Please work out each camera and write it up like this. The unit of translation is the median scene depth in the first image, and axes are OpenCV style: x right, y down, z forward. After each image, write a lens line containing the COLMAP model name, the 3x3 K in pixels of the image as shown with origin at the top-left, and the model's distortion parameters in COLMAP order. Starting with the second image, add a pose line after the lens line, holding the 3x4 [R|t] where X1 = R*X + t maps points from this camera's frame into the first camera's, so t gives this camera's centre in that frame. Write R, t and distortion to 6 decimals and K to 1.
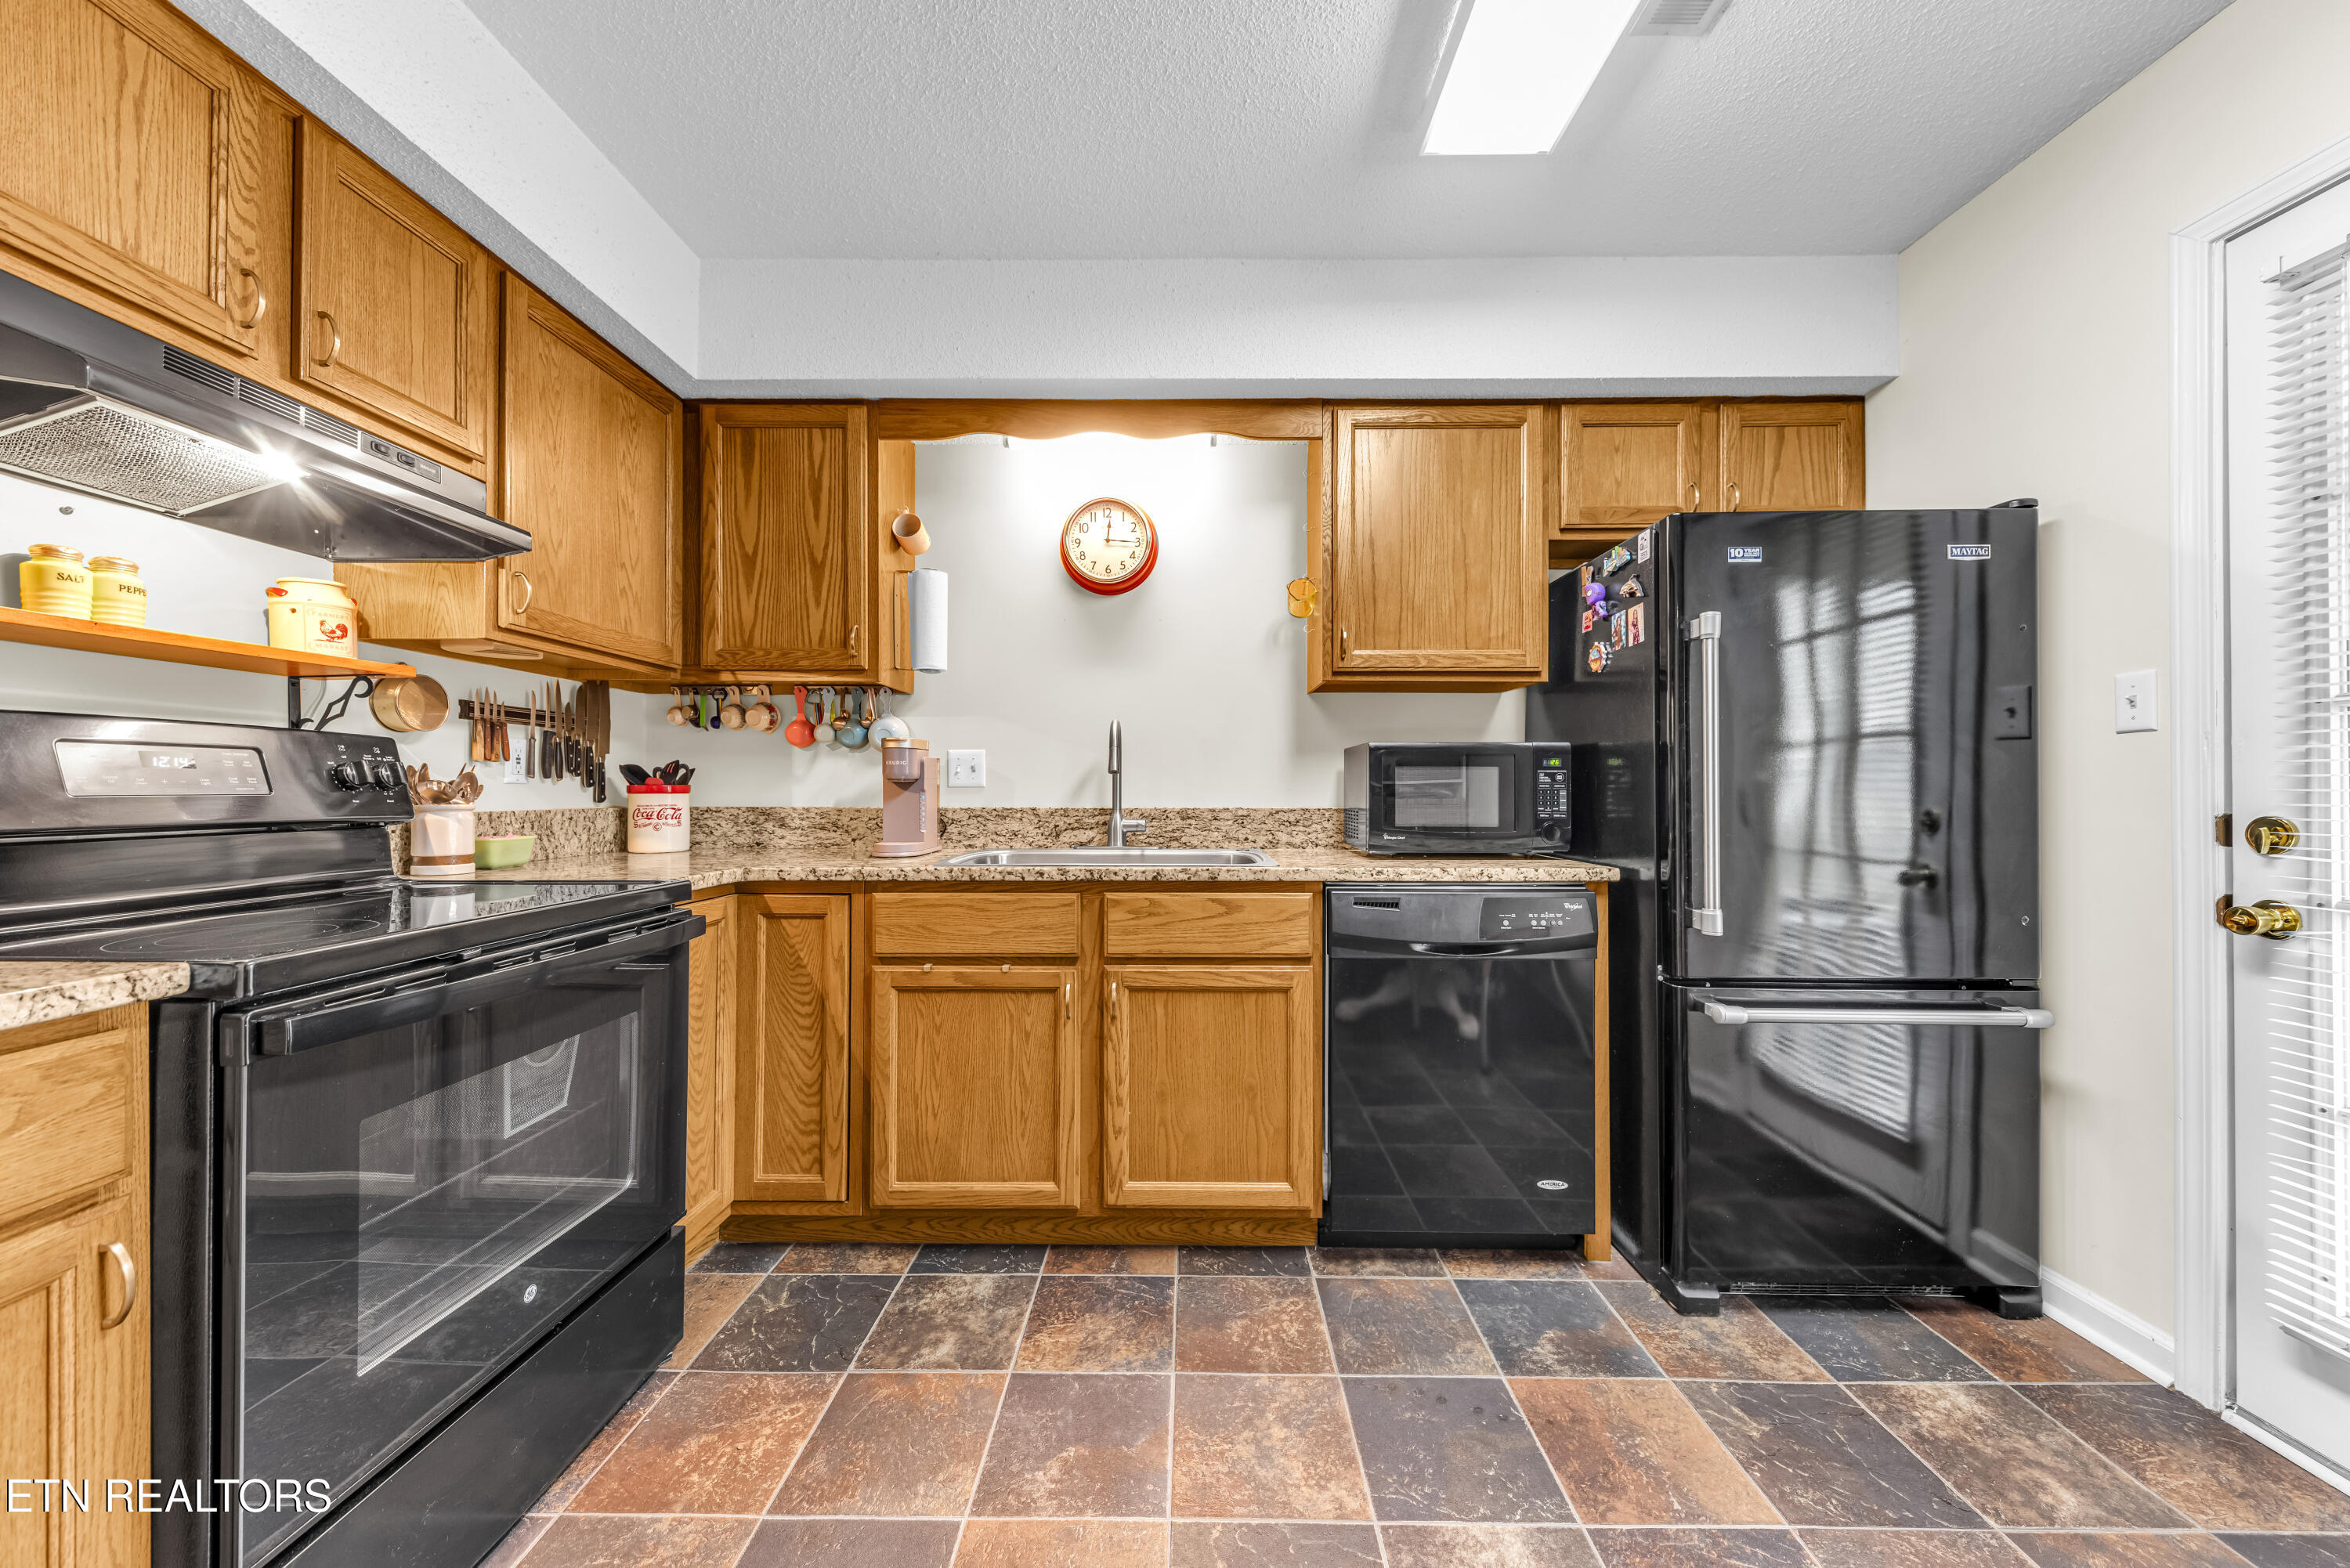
lens RADIAL K [[834.1, 0, 1186.6], [0, 834.1, 777.4], [0, 0, 1]] dist [0.016291, 0.000051]
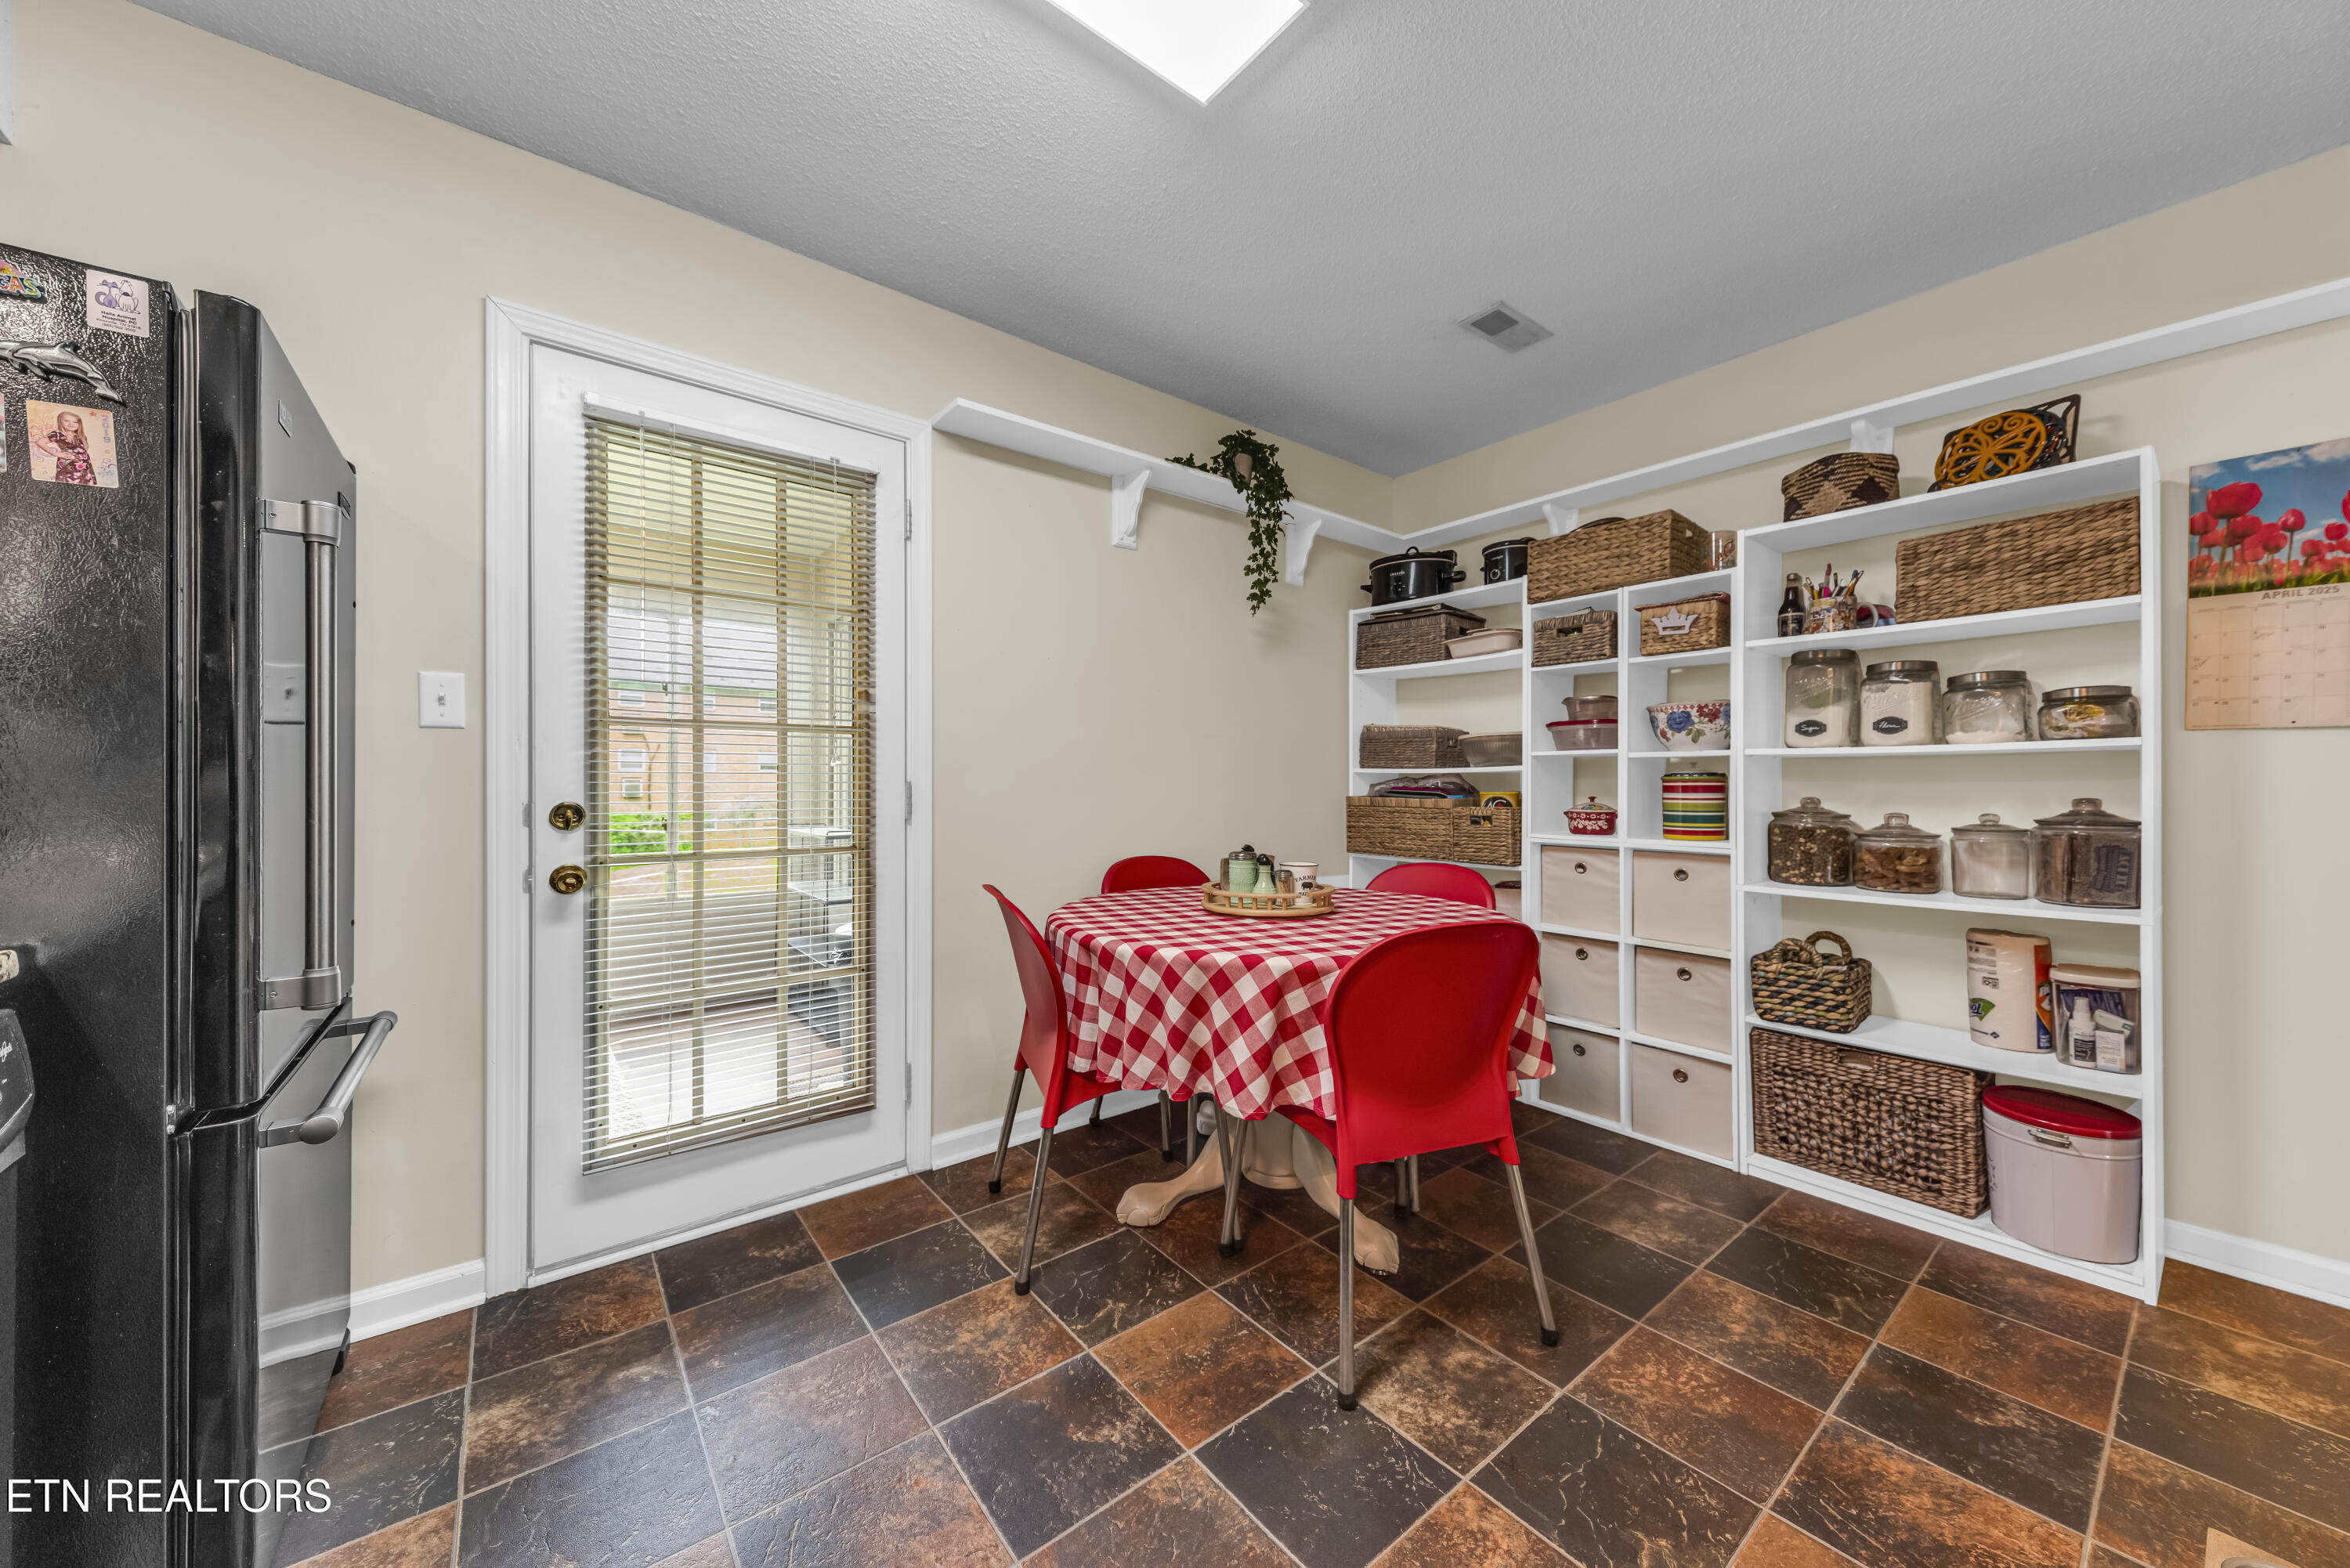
lens RADIAL K [[834.1, 0, 1186.6], [0, 834.1, 777.4], [0, 0, 1]] dist [0.016291, 0.000051]
pose [[-0.621633, 0.003115, 0.783302, -0.298363], [-0.006451, 0.999938, -0.009096, 0.023375], [-0.783282, -0.010707, -0.621575, 1.512947]]
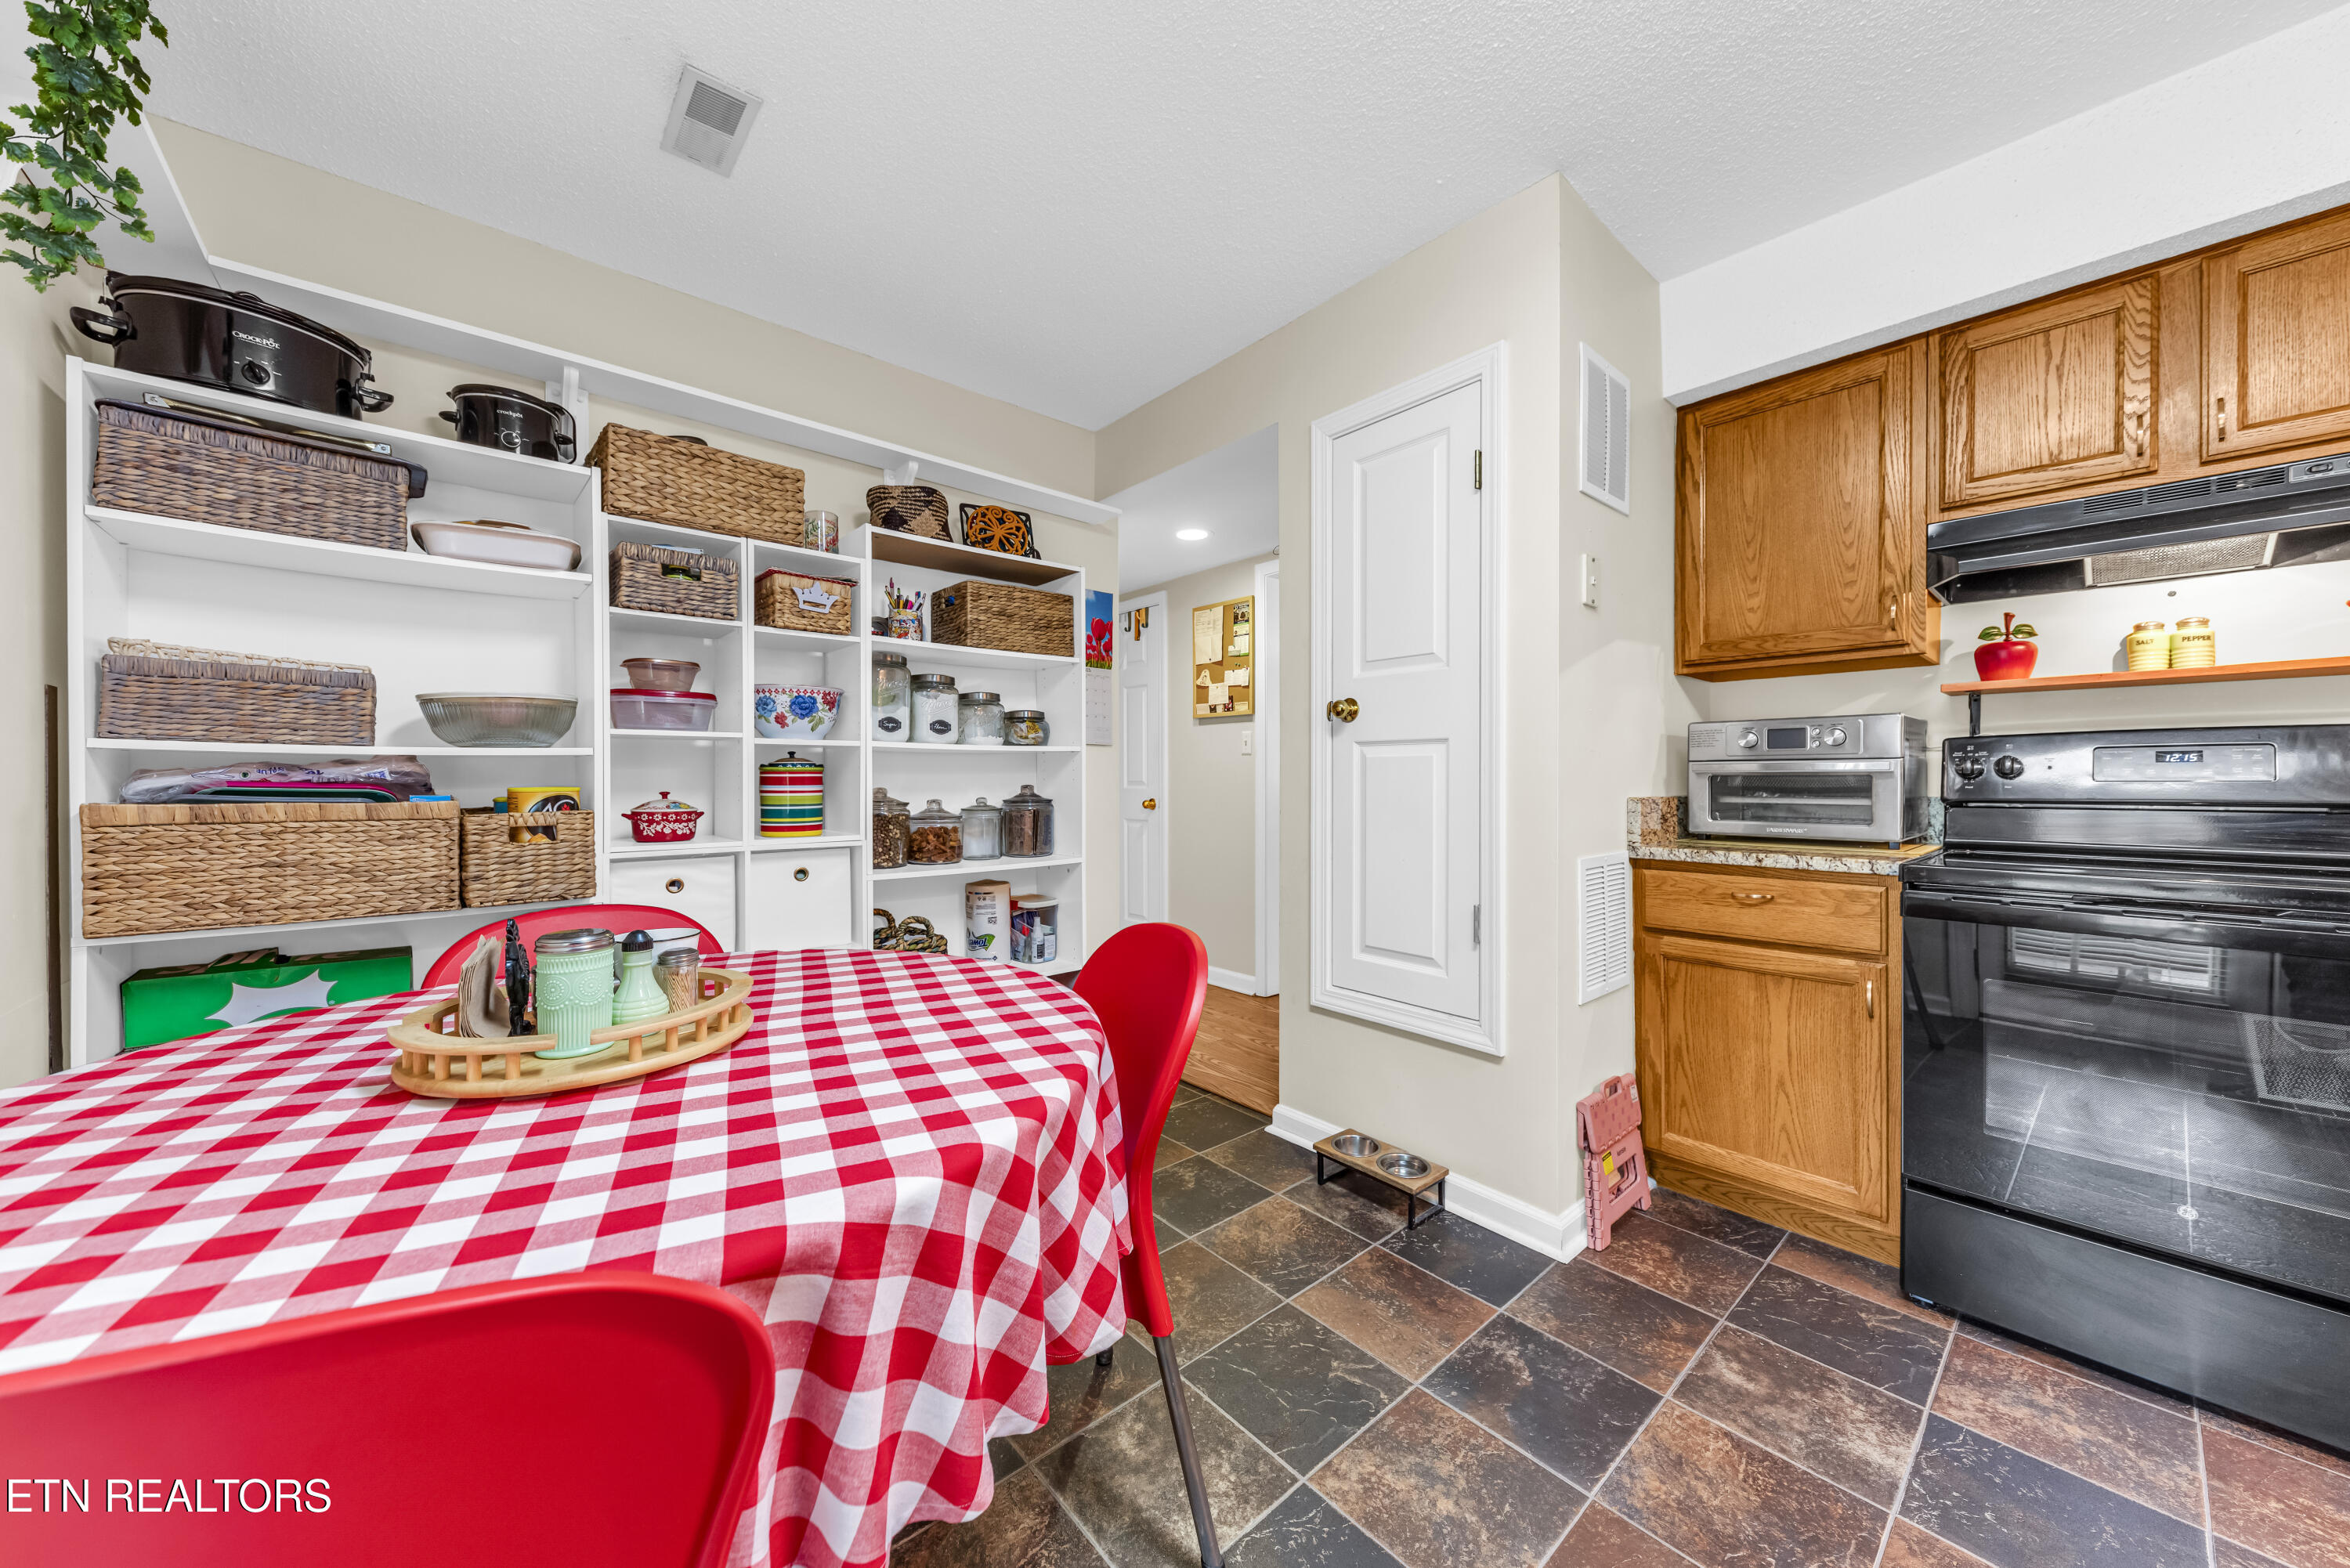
lens RADIAL K [[834.1, 0, 1186.6], [0, 834.1, 777.4], [0, 0, 1]] dist [0.016291, 0.000051]
pose [[-0.752620, -0.004558, -0.658439, 0.800372], [-0.005314, 0.999986, -0.000849, 0.016771], [0.658433, 0.002860, -0.752634, 1.322795]]
